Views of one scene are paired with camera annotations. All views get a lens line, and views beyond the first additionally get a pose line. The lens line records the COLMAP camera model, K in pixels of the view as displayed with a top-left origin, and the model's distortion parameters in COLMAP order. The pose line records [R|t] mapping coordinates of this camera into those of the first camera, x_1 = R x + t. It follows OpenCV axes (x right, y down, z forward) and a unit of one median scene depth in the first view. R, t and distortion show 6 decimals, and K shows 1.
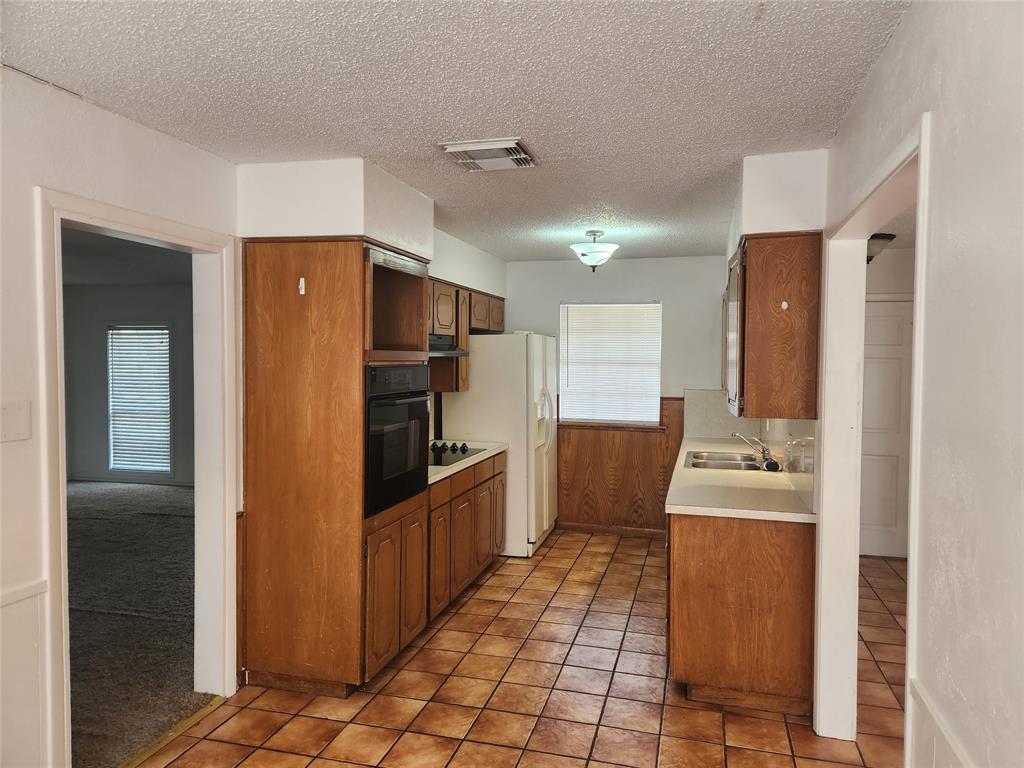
lens RADIAL K [[690.3, 0, 513.9], [0, 690.3, 384.0], [0, 0, 1]] dist [0.044802, 0.001893]
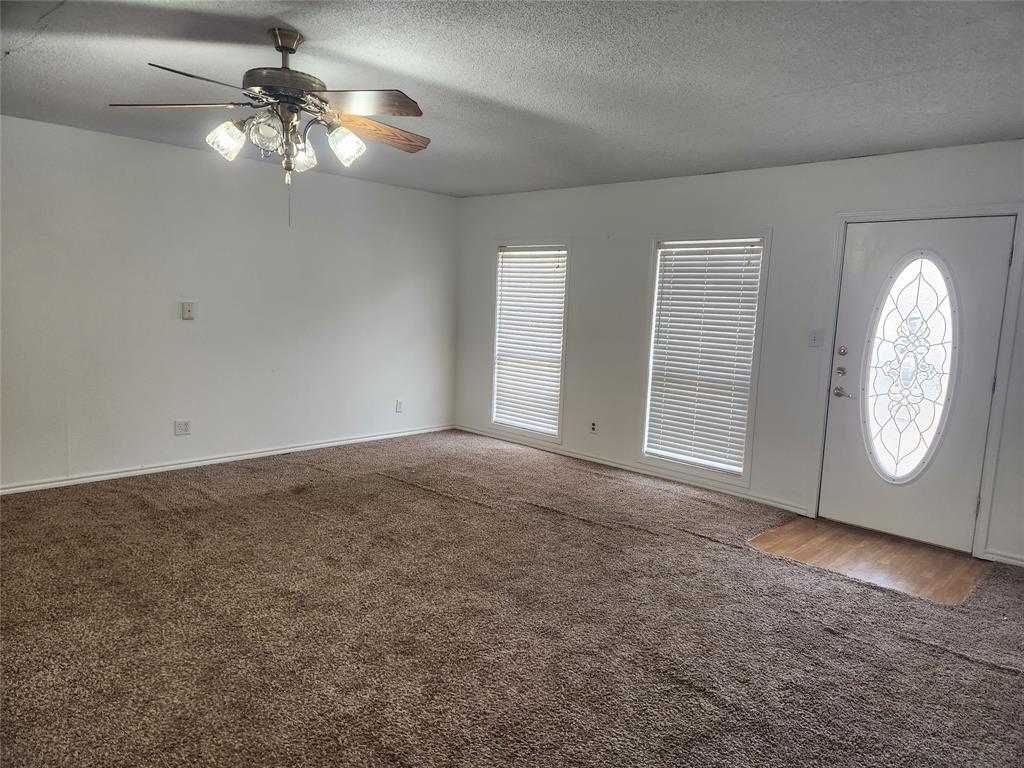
lens RADIAL K [[690.3, 0, 510.8], [0, 690.3, 384.7], [0, 0, 1]] dist [0.044802, 0.001893]
pose [[0.876808, 0.086413, -0.473012, -0.181315], [-0.049417, 0.994705, 0.090116, 0.002334], [0.478294, -0.055639, 0.876435, 0.308423]]
